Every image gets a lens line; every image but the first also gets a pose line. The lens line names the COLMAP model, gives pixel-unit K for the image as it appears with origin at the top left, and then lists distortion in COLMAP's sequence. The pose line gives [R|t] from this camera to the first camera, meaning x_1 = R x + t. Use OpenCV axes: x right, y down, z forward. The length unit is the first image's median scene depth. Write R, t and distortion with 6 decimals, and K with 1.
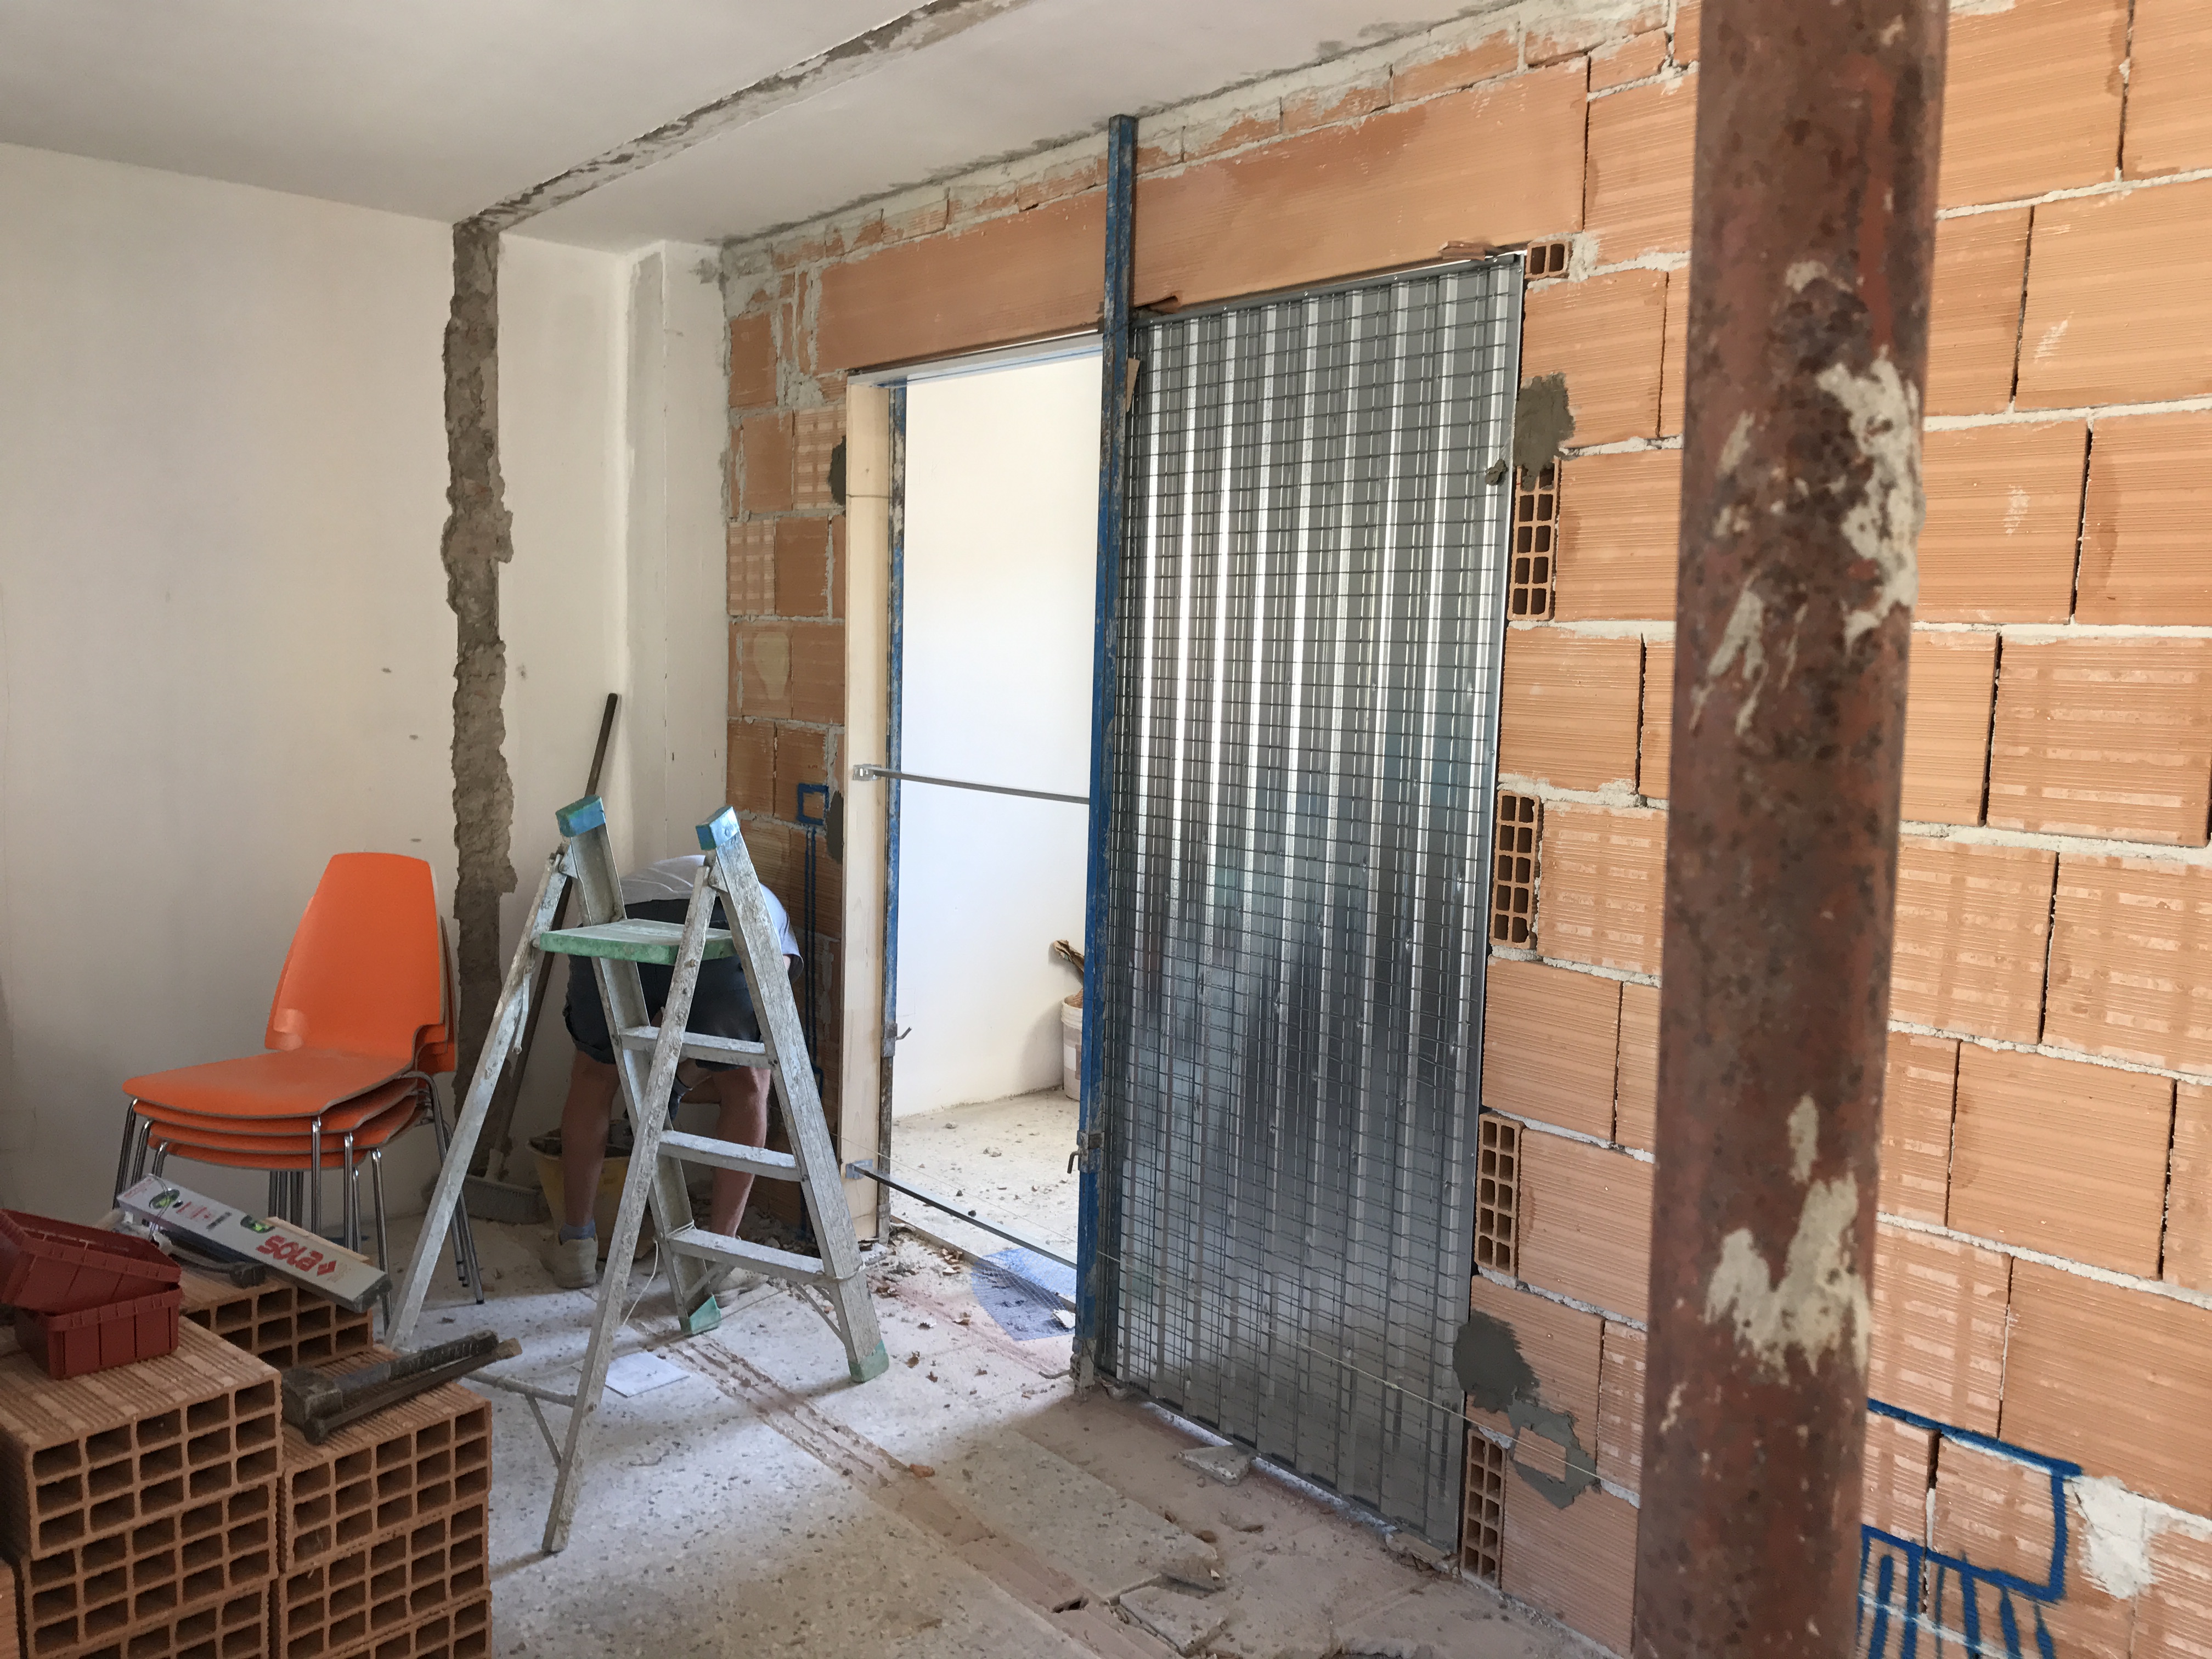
lens RADIAL K [[1804.5, 0, 1102.9], [0, 1804.5, 813.1], [0, 0, 1]] dist [0.038466, -0.040020]
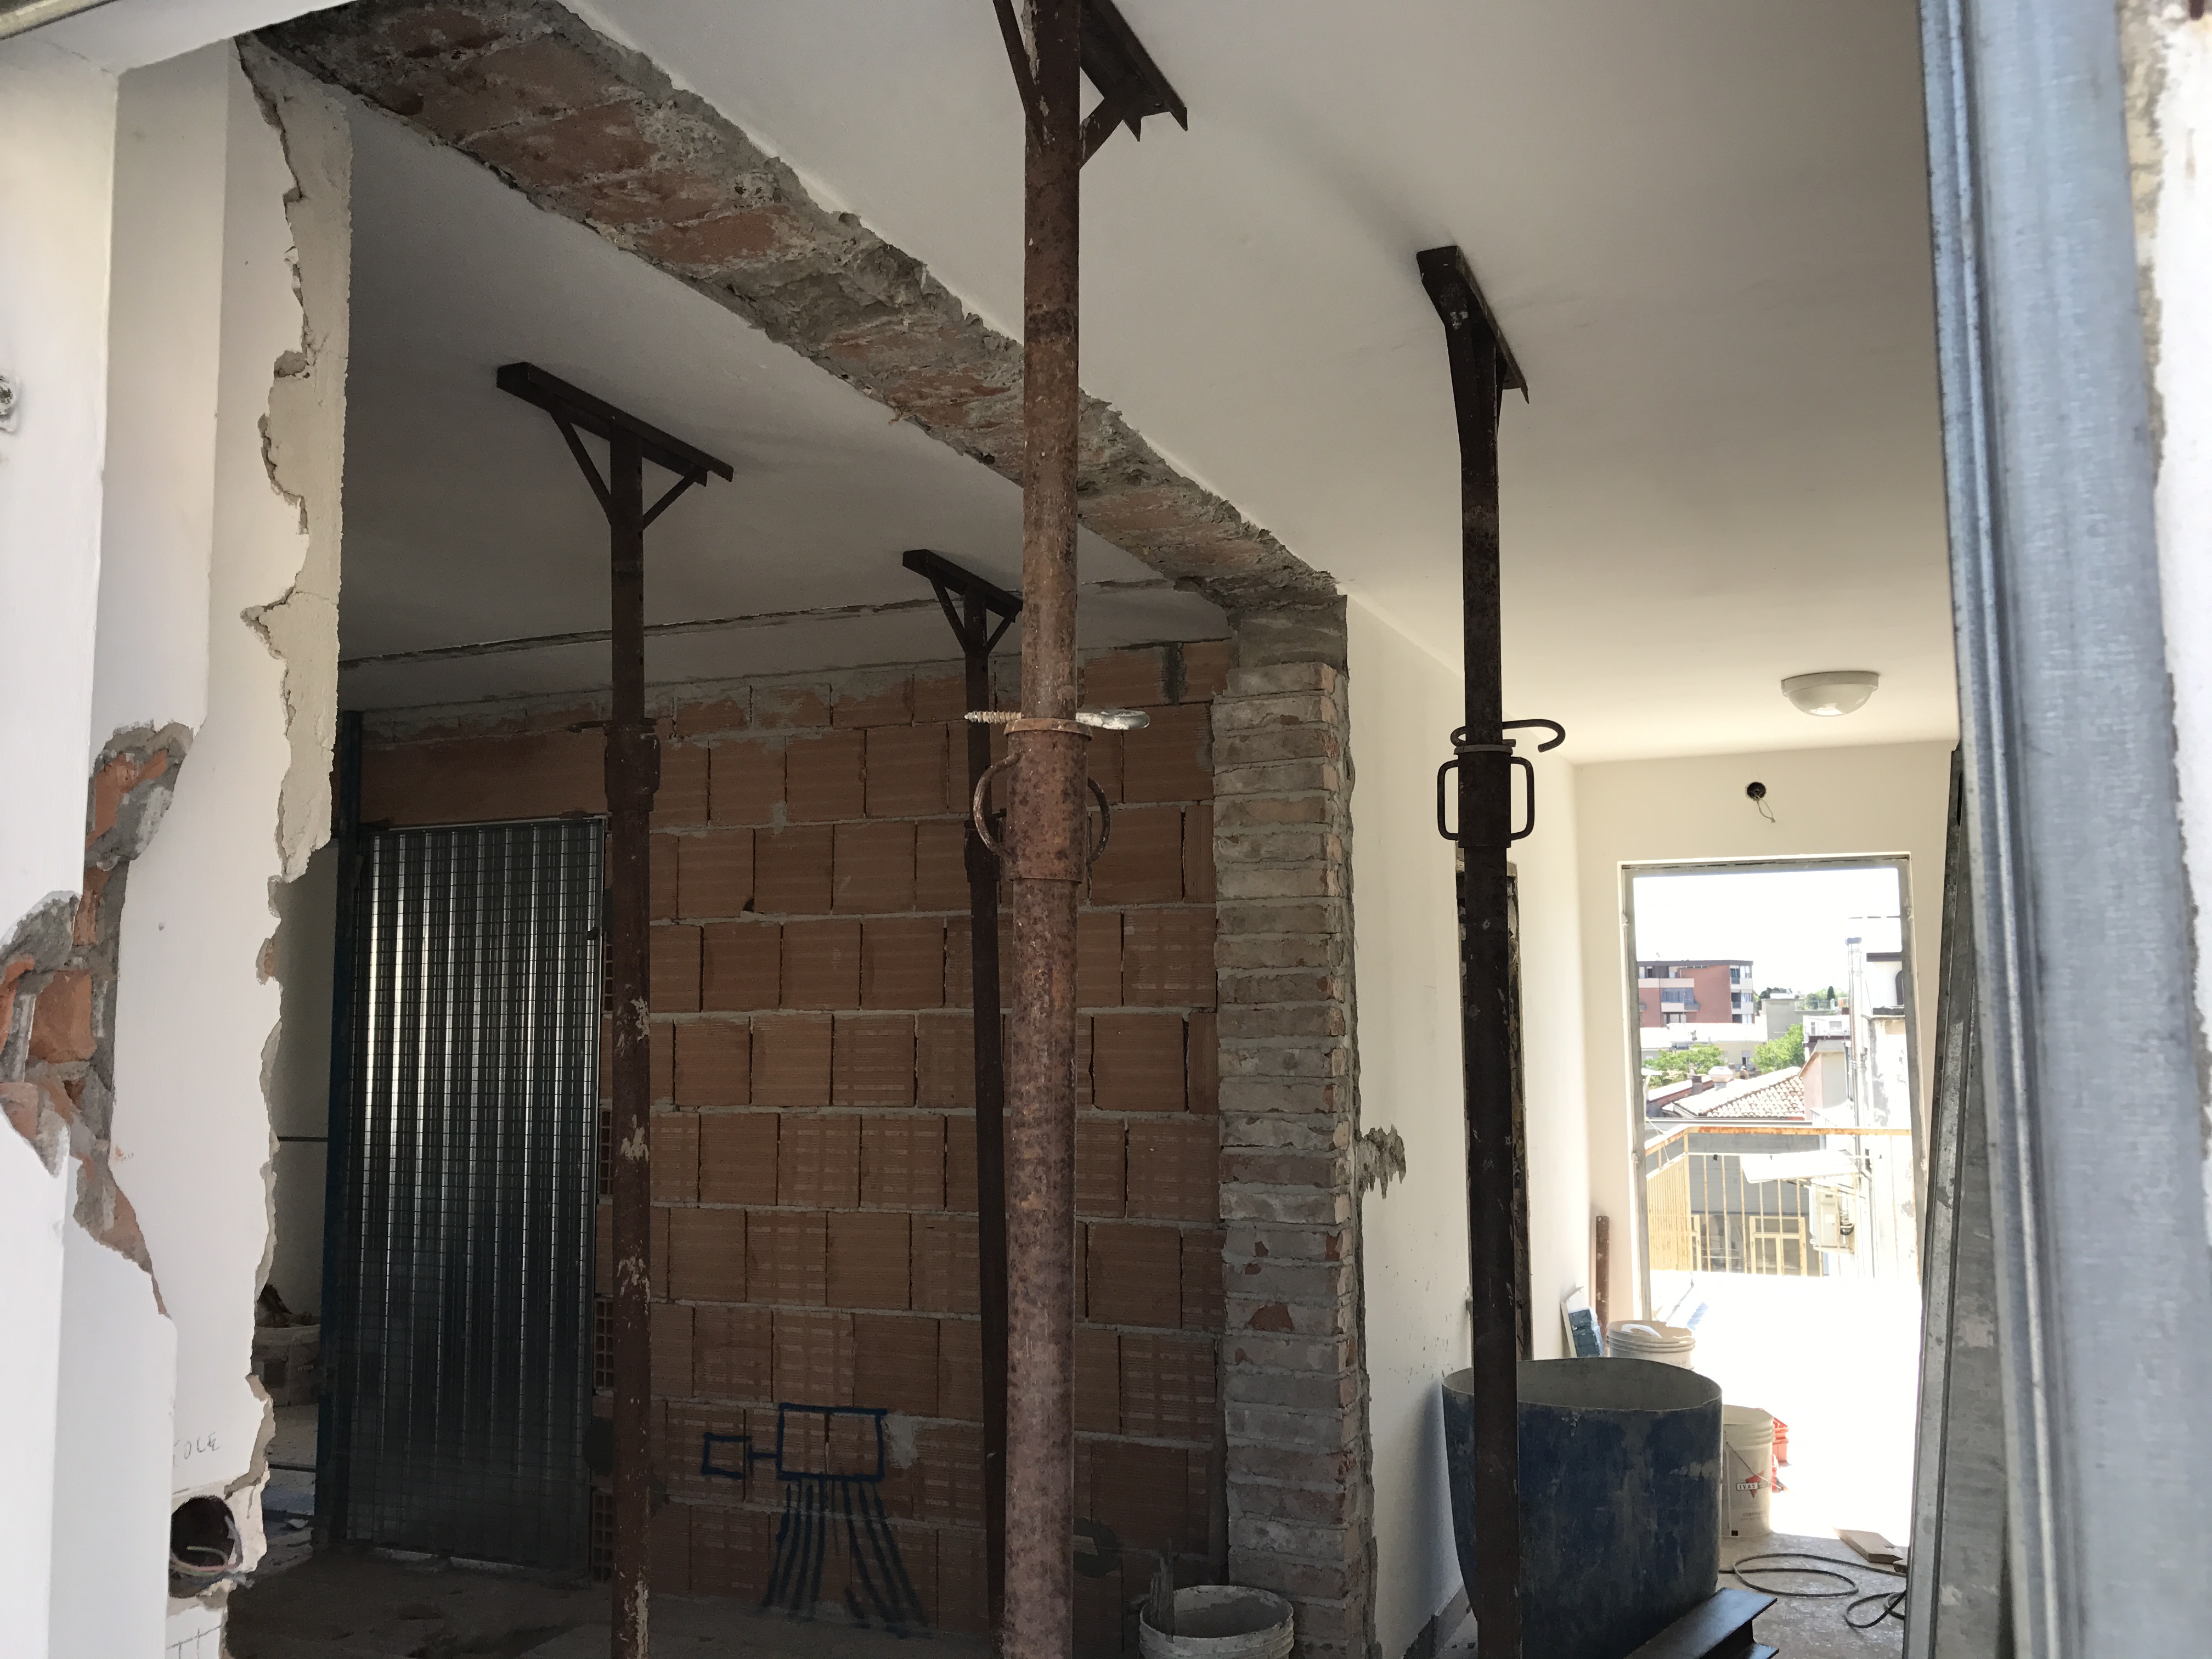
lens RADIAL K [[1804.5, 0, 1110.1], [0, 1804.5, 841.2], [0, 0, 1]] dist [0.038466, -0.040020]
pose [[0.886104, 0.006967, 0.463434, -0.197084], [0.077638, 0.983528, -0.163233, 0.069698], [-0.456938, 0.180621, 0.870967, -0.994135]]
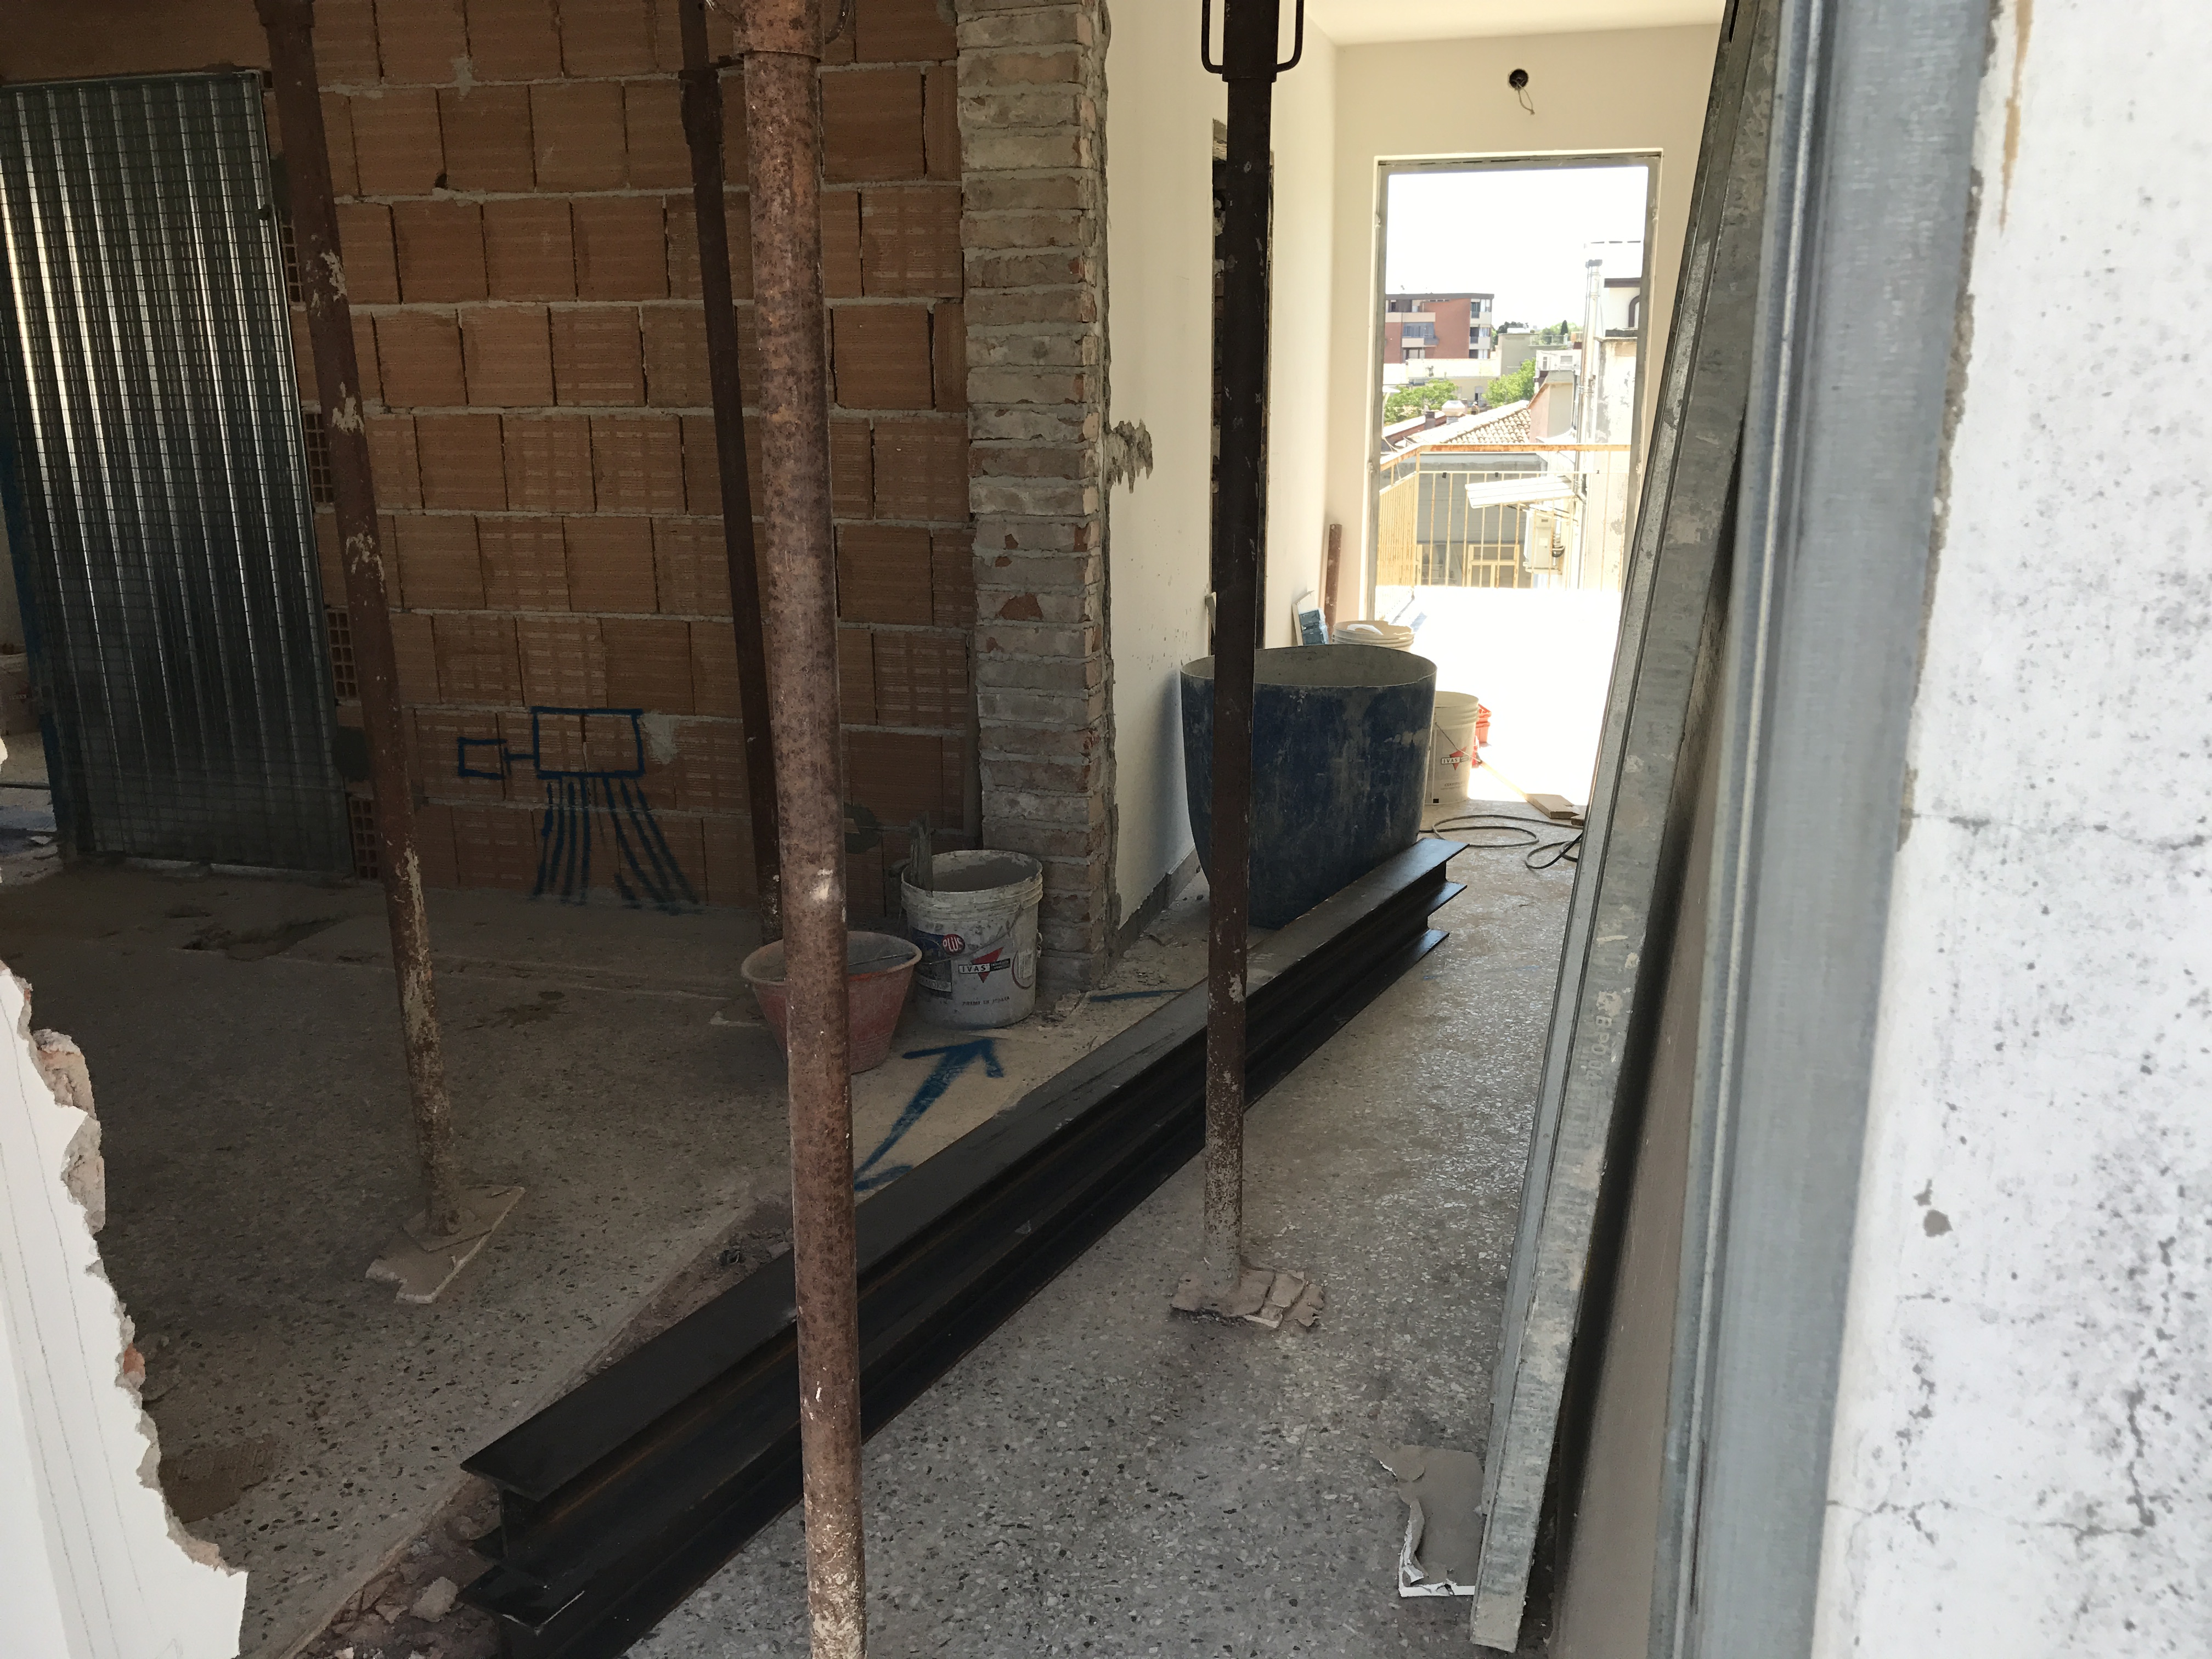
lens RADIAL K [[1804.5, 0, 1107.5], [0, 1804.5, 825.9], [0, 0, 1]] dist [0.038466, -0.040020]
pose [[0.814016, -0.181991, 0.551596, -0.202493], [0.085322, 0.976811, 0.196370, 0.113663], [-0.574542, -0.112785, 0.810667, -0.985584]]
